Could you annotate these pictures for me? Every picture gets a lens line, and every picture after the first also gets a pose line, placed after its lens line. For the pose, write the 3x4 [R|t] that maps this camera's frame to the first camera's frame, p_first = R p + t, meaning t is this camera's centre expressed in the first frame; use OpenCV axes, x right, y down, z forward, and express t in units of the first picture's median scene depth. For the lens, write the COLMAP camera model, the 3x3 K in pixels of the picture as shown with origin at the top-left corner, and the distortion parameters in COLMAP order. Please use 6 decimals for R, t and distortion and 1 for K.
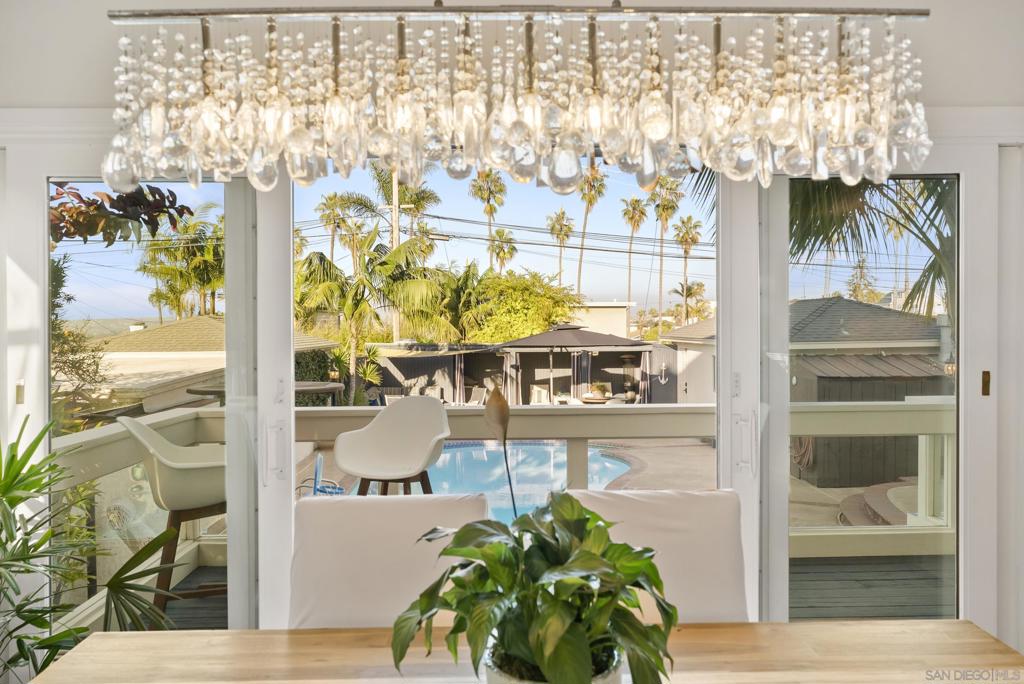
lens RADIAL K [[781.8, 0, 511.0], [0, 781.8, 343.5], [0, 0, 1]] dist [0.030653, -0.001009]
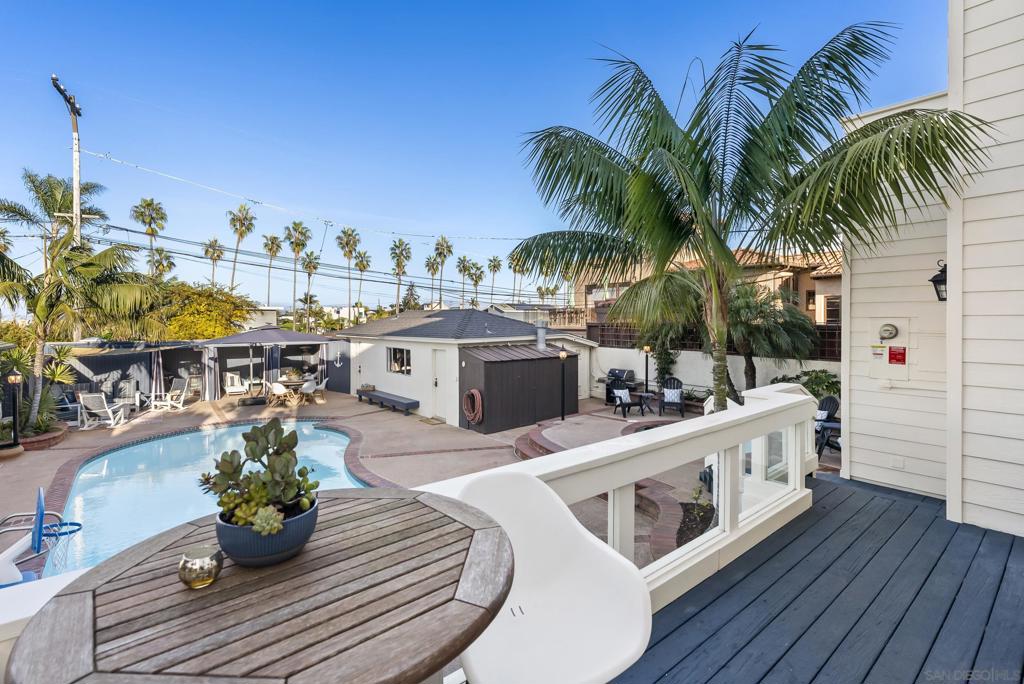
lens RADIAL K [[467.6, 0, 509.0], [0, 467.6, 326.6], [0, 0, 1]] dist [-0.007468, 0.000631]
pose [[0.797645, -0.002510, 0.603122, -0.060833], [0.010430, 0.999899, -0.009632, -0.008257], [-0.603037, 0.013973, 0.797591, 0.131845]]
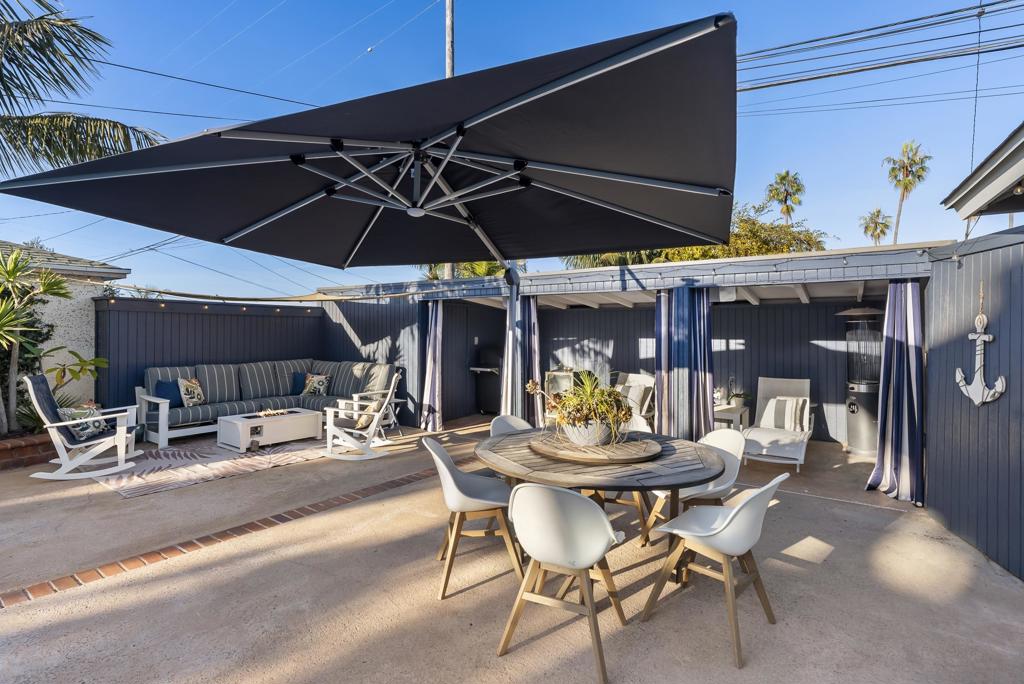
lens RADIAL K [[487.4, 0, 512.0], [0, 487.4, 326.9], [0, 0, 1]] dist [-0.006102, -0.000363]
pose [[0.814426, 0.003791, -0.580256, 0.146298], [-0.016734, 0.999716, -0.016955, 0.032597], [0.580027, 0.023519, 0.814258, 0.720012]]
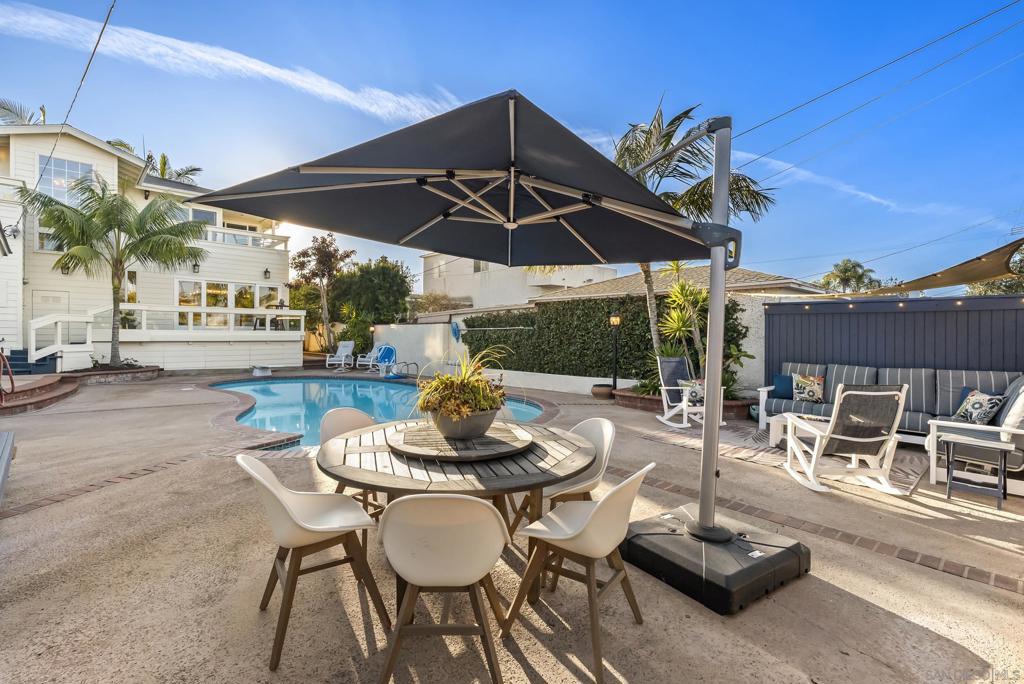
lens RADIAL K [[466.1, 0, 508.3], [0, 466.1, 335.9], [0, 0, 1]] dist [0.000682, 0.000102]
pose [[-0.754215, 0.000188, -0.656628, 0.154022], [-0.016221, 0.999689, 0.018917, 0.034314], [0.656428, 0.024919, -0.753977, 0.916681]]
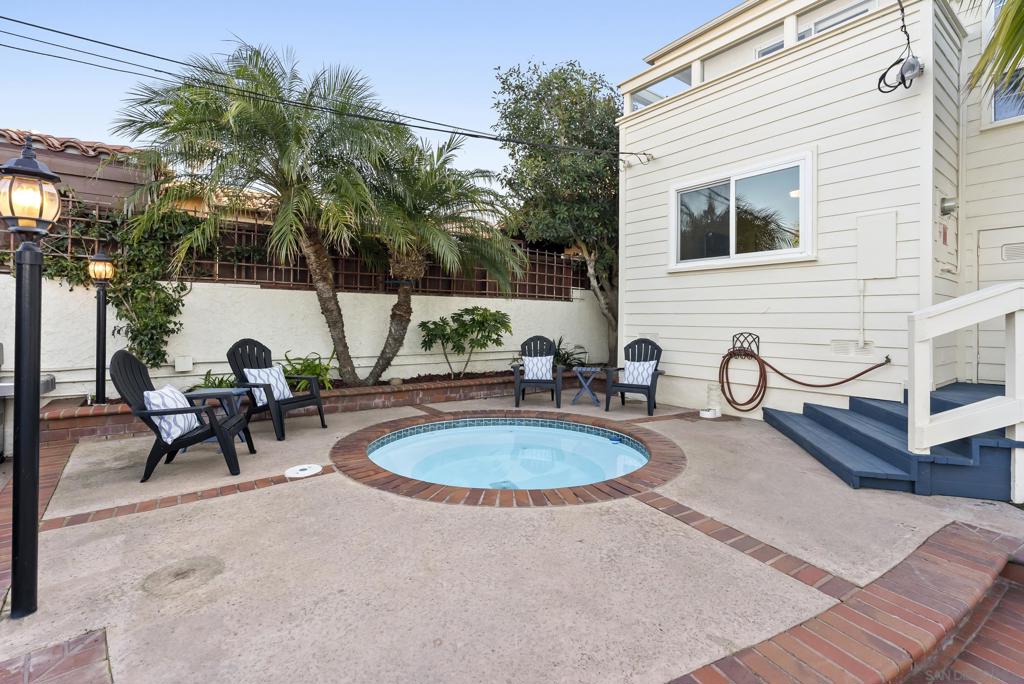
lens RADIAL K [[470.5, 0, 515.7], [0, 470.5, 317.3], [0, 0, 1]] dist [0.000327, 0.000173]
pose [[-0.576772, 0.002279, 0.816902, 0.161817], [0.012181, 0.999909, 0.005811, 0.035177], [-0.816814, 0.013302, -0.576747, 0.449328]]
